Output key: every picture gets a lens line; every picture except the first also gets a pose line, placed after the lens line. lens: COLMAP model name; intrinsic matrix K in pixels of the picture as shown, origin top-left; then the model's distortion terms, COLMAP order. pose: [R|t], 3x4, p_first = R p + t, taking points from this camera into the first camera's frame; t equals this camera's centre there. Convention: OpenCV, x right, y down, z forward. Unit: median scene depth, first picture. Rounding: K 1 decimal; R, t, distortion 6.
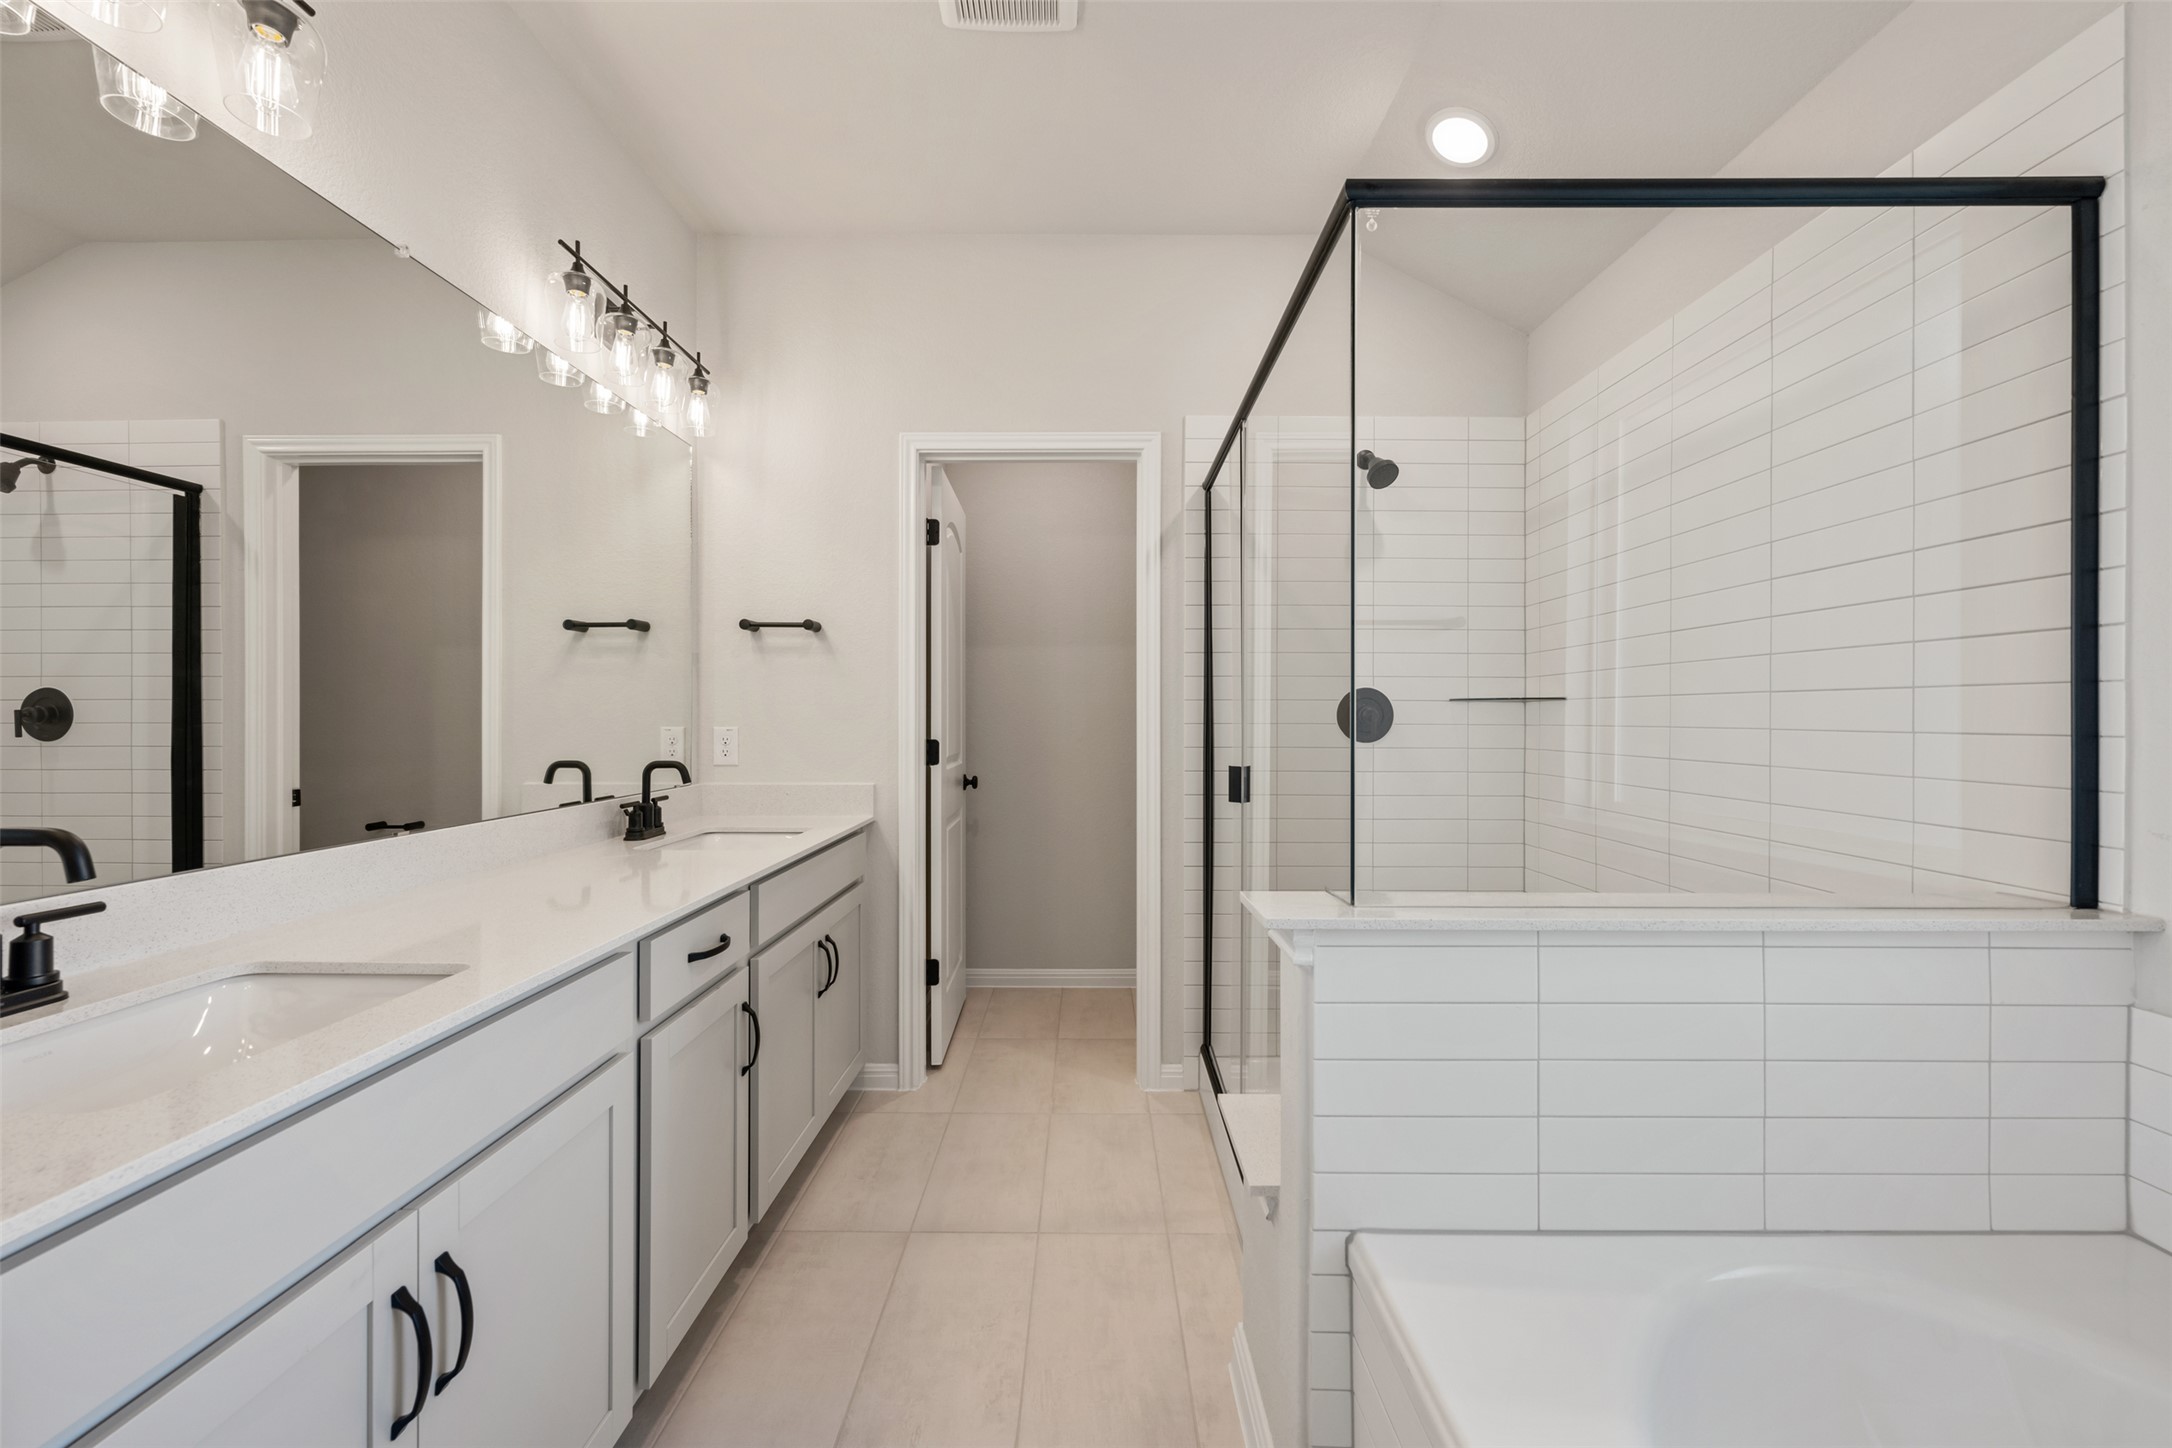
lens RADIAL K [[857.8, 0, 1090.1], [0, 857.8, 719.2], [0, 0, 1]] dist [-0.000372, -0.000964]
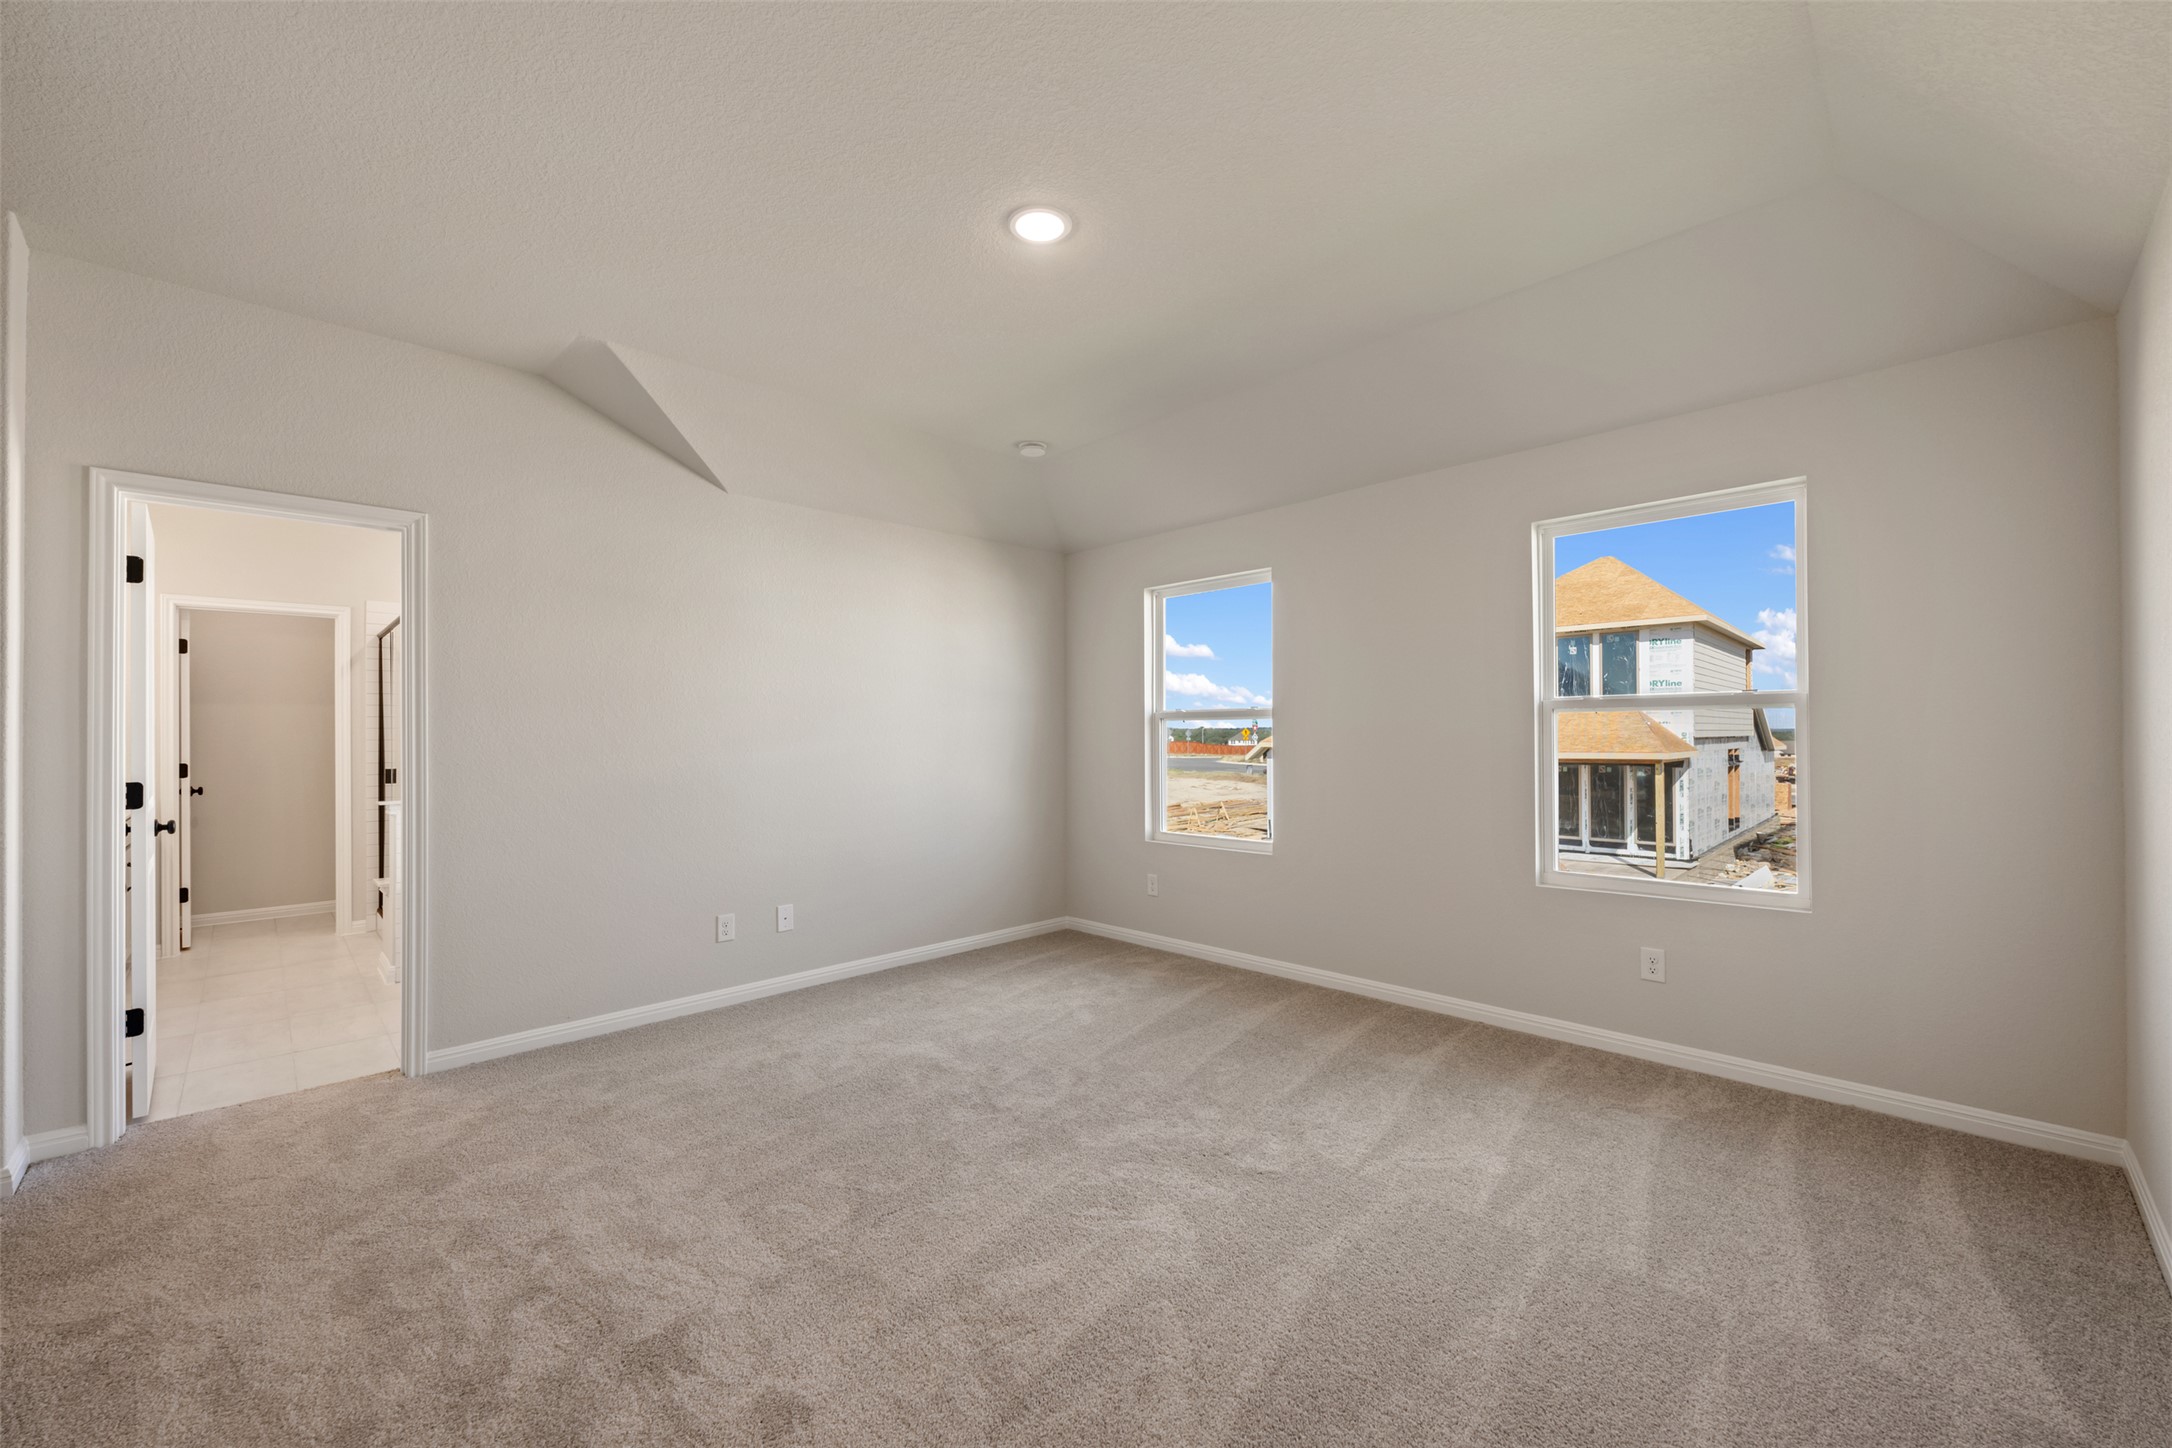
lens RADIAL K [[857.8, 0, 1086.7], [0, 857.8, 740.0], [0, 0, 1]] dist [-0.000372, -0.000964]
pose [[0.716117, -0.003160, 0.697973, -0.083140], [0.007862, 0.999963, -0.003538, -0.002910], [-0.697936, 0.008021, 0.716115, -1.609463]]
